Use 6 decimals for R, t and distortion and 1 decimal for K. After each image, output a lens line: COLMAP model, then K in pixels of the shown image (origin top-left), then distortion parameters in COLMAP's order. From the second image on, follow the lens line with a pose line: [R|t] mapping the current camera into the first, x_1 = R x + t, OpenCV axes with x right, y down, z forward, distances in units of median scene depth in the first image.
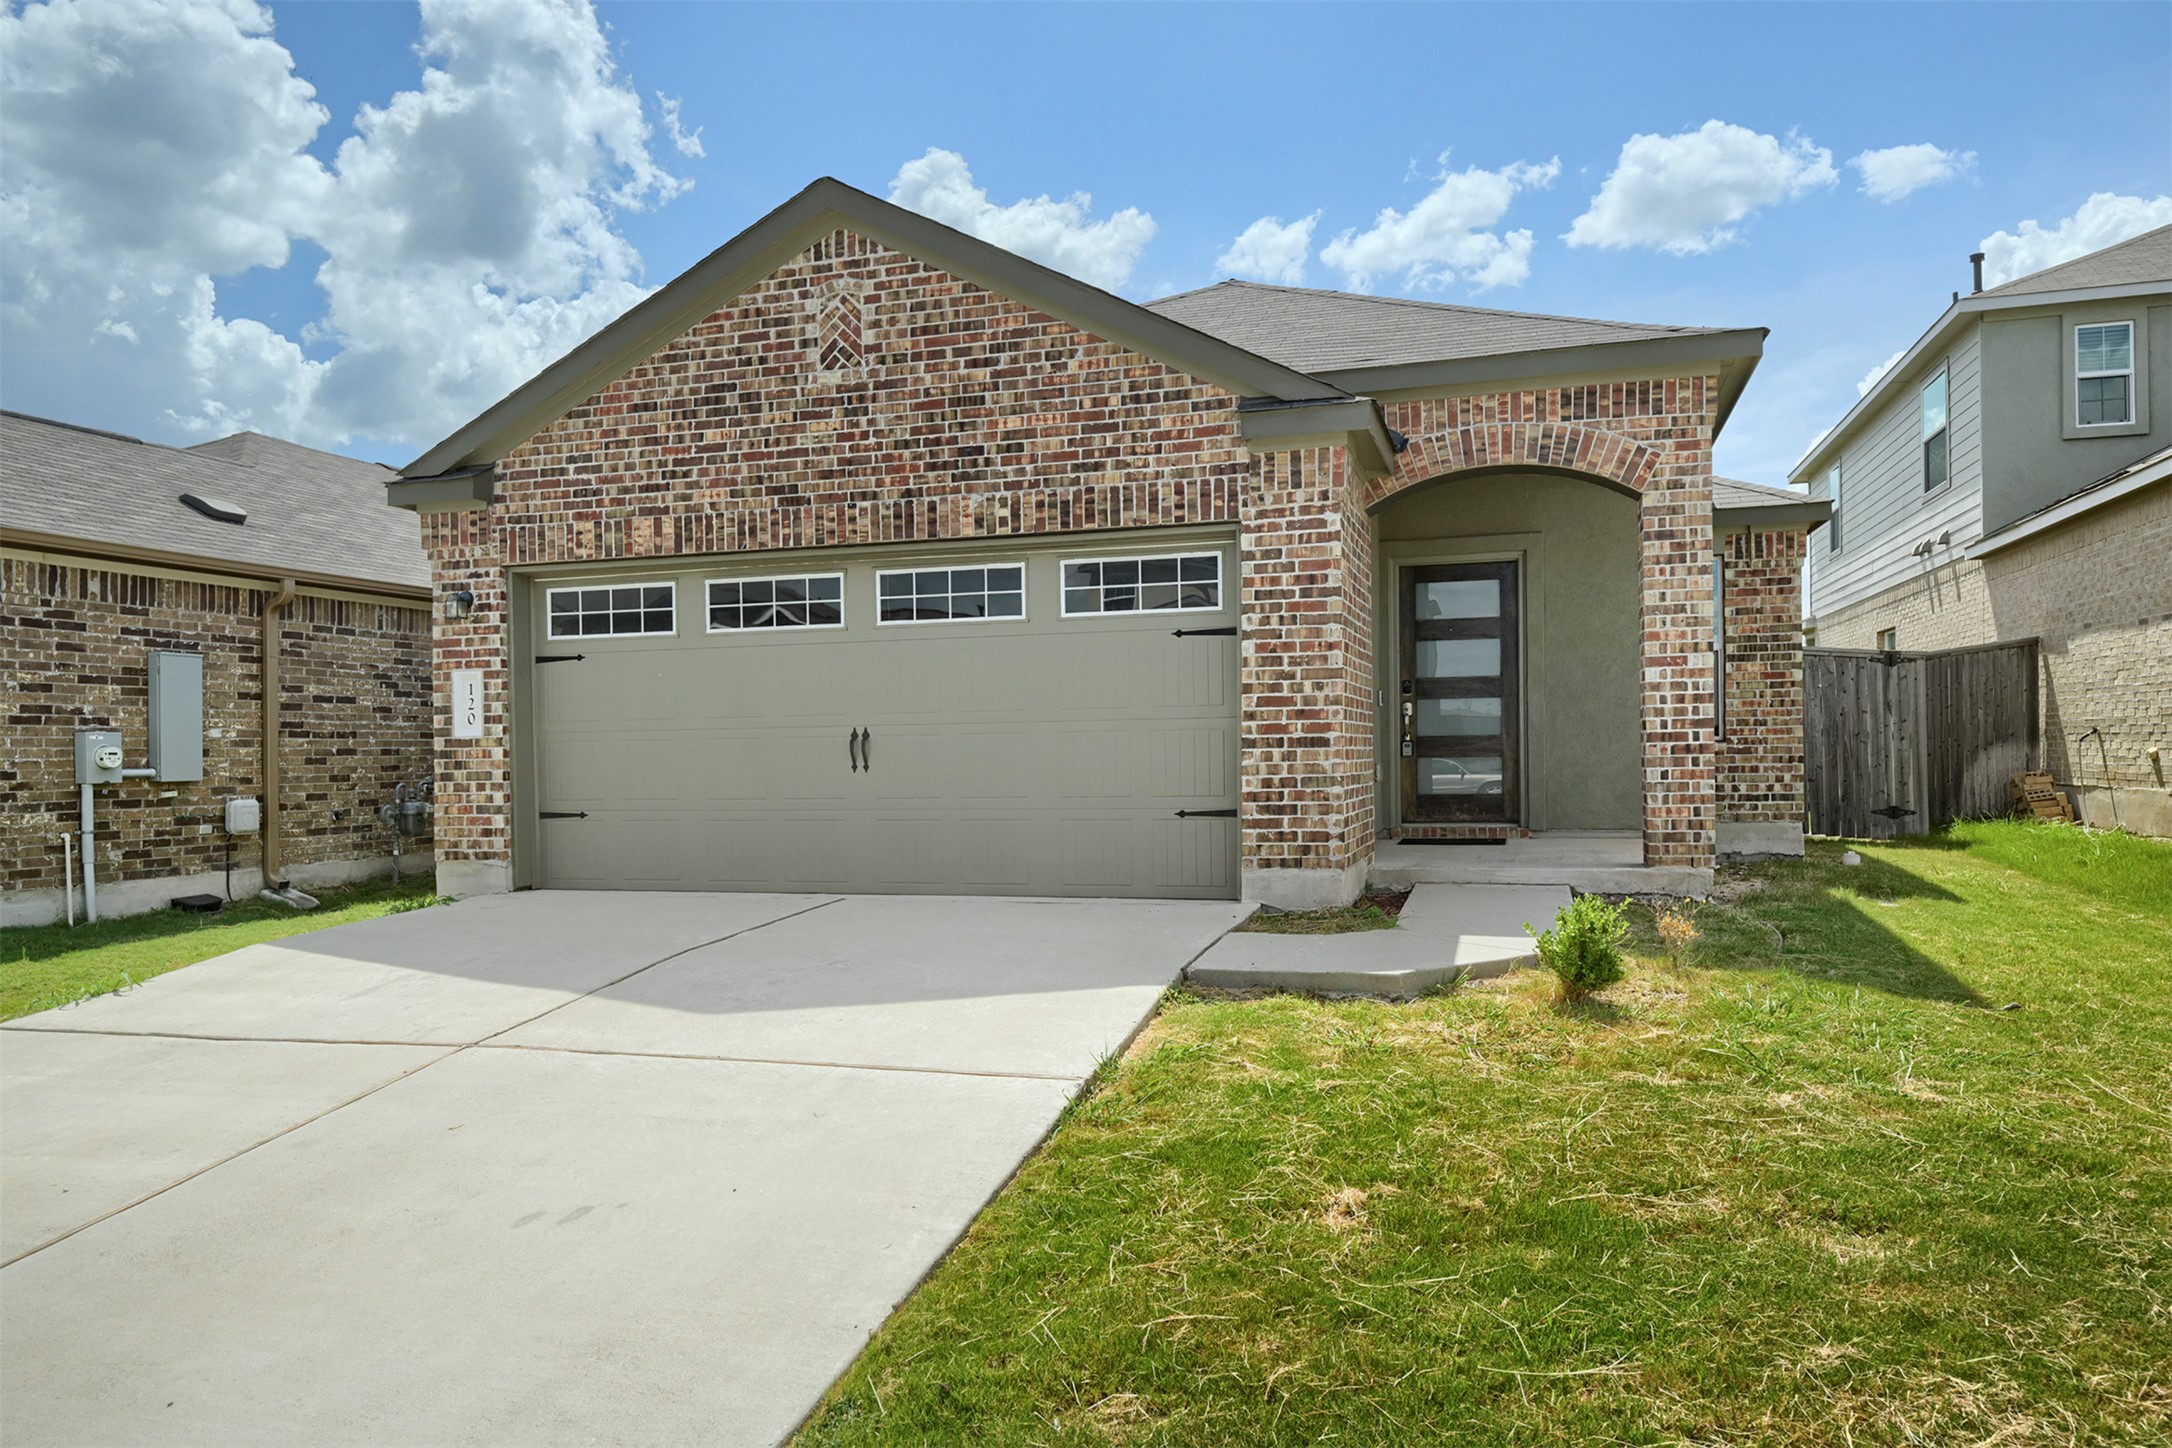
lens RADIAL K [[1438.7, 0, 1084.7], [0, 1438.7, 747.1], [0, 0, 1]] dist [-0.001088, -0.000132]
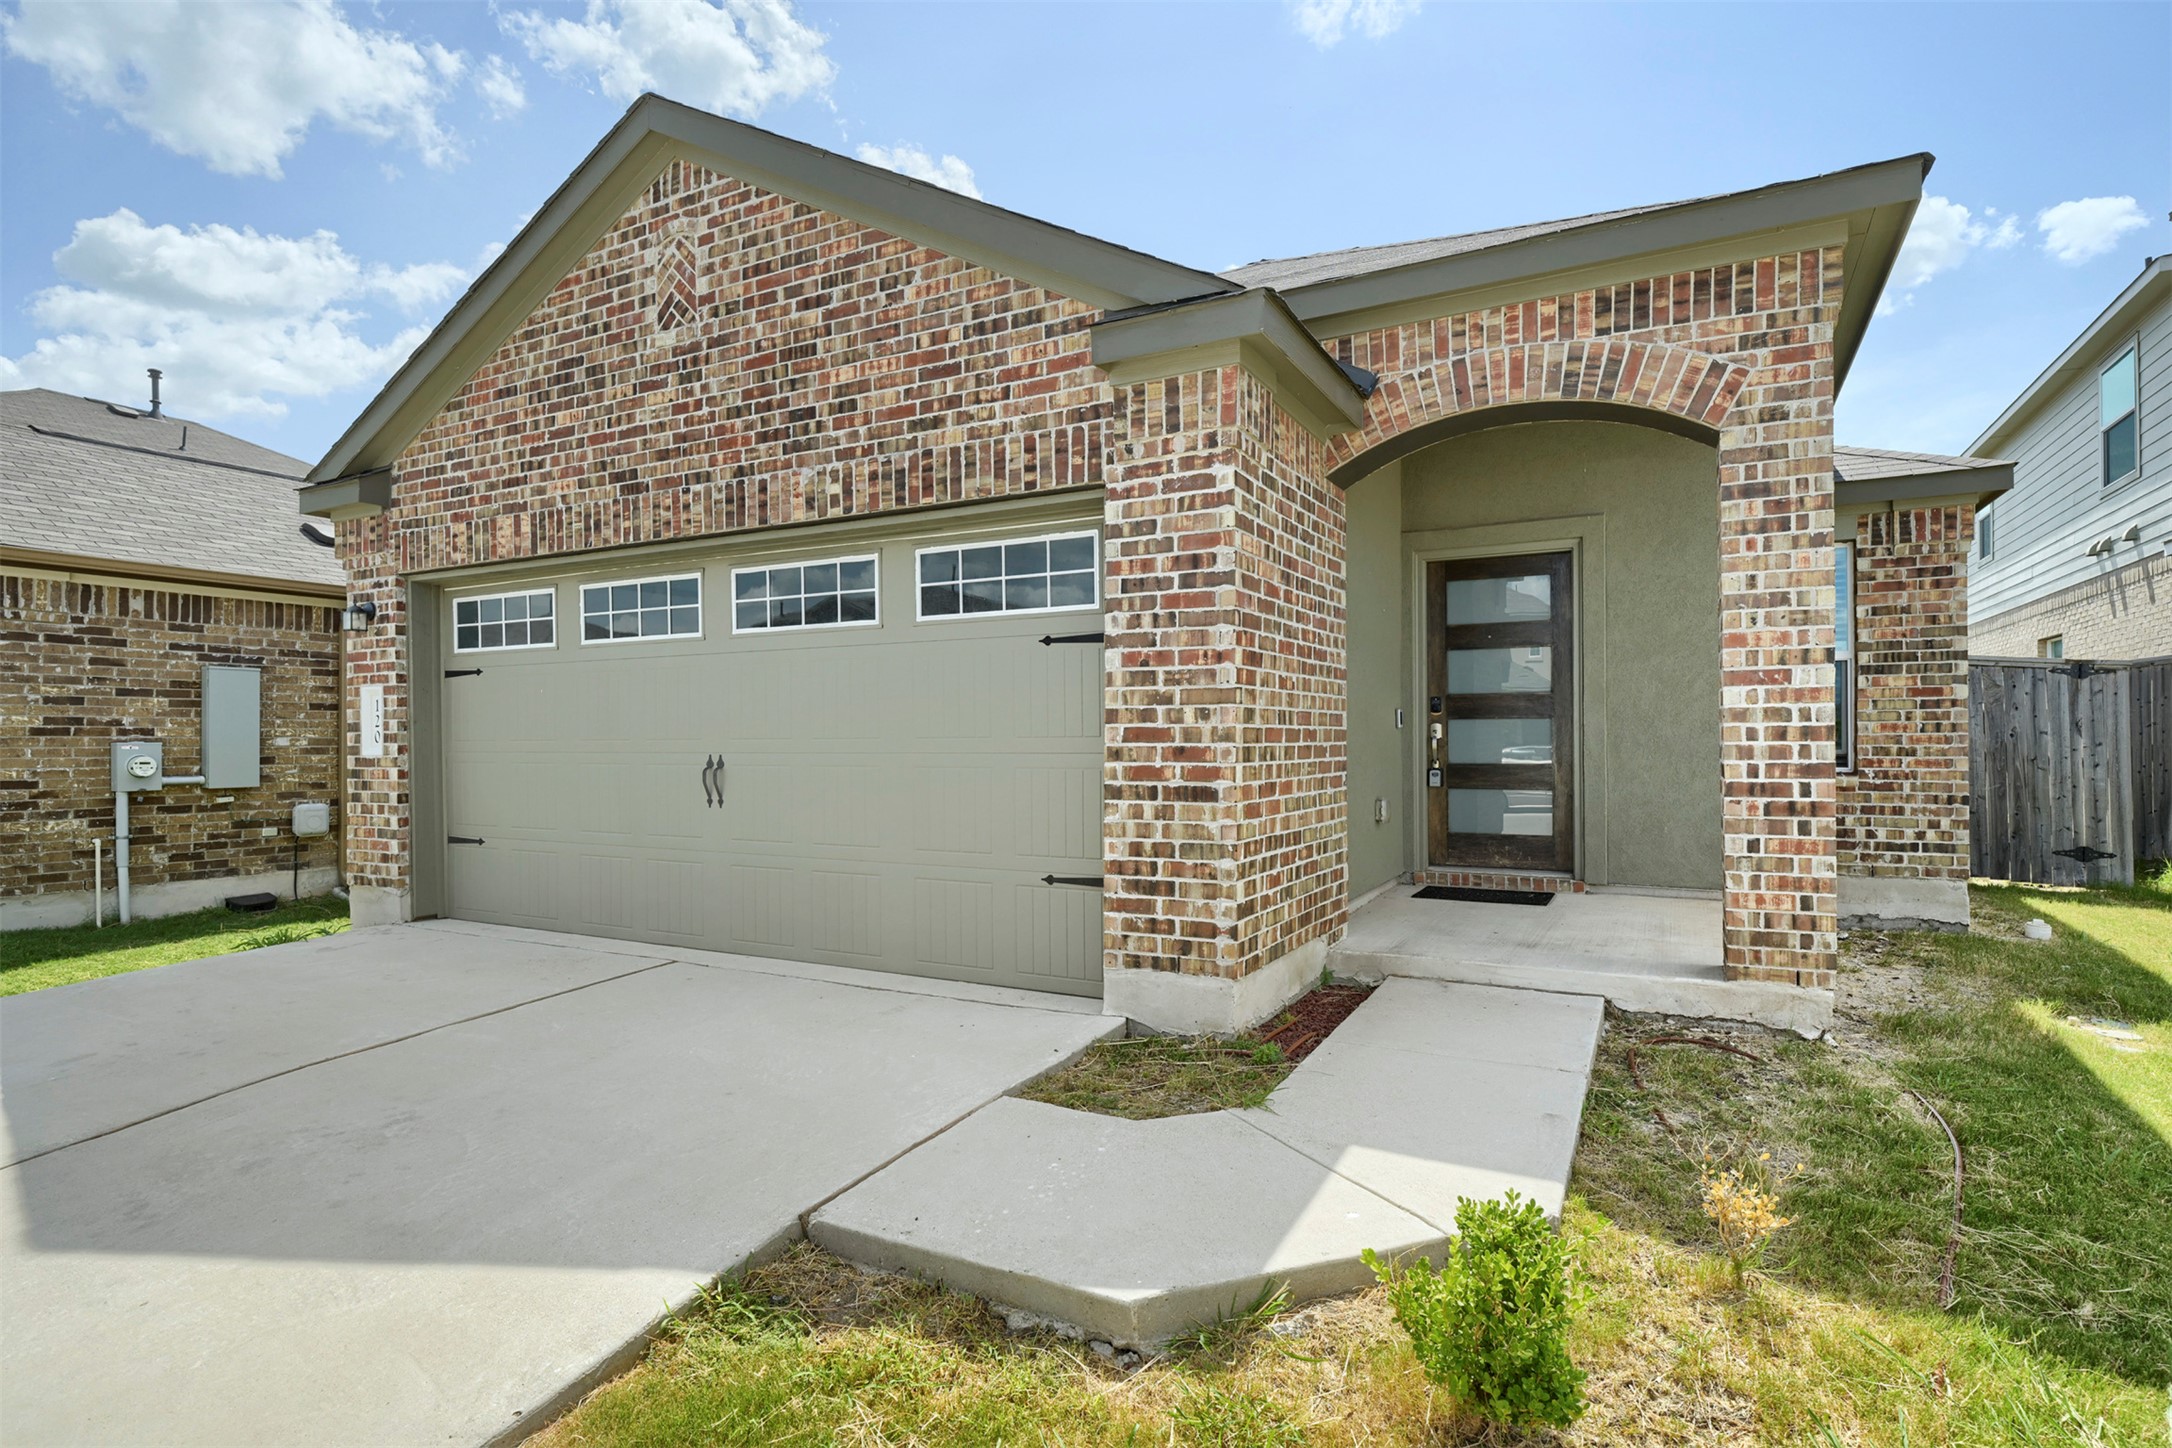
lens RADIAL K [[1102.5, 0, 1086.0], [0, 1102.5, 724.0], [0, 0, 1]] dist [-0.000744, 0.000429]
pose [[0.981241, 0.008122, -0.192614, 0.188128], [-0.010045, 0.999909, -0.009007, -0.028875], [0.192524, 0.010773, 0.981233, 0.416650]]
